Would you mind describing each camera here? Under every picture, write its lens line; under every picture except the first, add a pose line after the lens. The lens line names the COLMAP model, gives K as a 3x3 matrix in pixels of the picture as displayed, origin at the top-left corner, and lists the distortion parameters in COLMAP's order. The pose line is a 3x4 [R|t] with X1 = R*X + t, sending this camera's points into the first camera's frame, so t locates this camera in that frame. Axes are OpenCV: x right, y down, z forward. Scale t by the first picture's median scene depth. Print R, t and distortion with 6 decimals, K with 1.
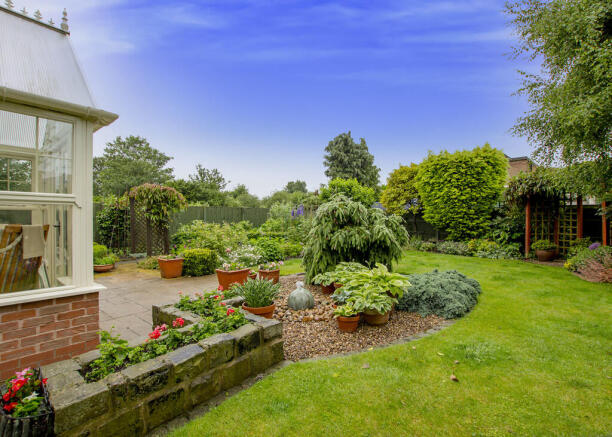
lens RADIAL K [[288.5, 0, 316.3], [0, 288.5, 216.4], [0, 0, 1]] dist [-0.022344, 0.000446]
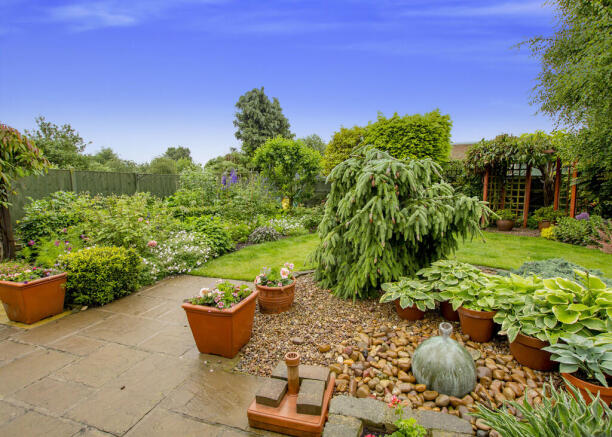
lens RADIAL K [[288.5, 0, 316.3], [0, 288.5, 216.4], [0, 0, 1]] dist [-0.022344, 0.000446]
pose [[0.928567, -0.036101, 0.369405, -0.086117], [-0.000964, 0.995021, 0.099664, 0.003244], [-0.371164, -0.092901, 0.923909, 0.148463]]
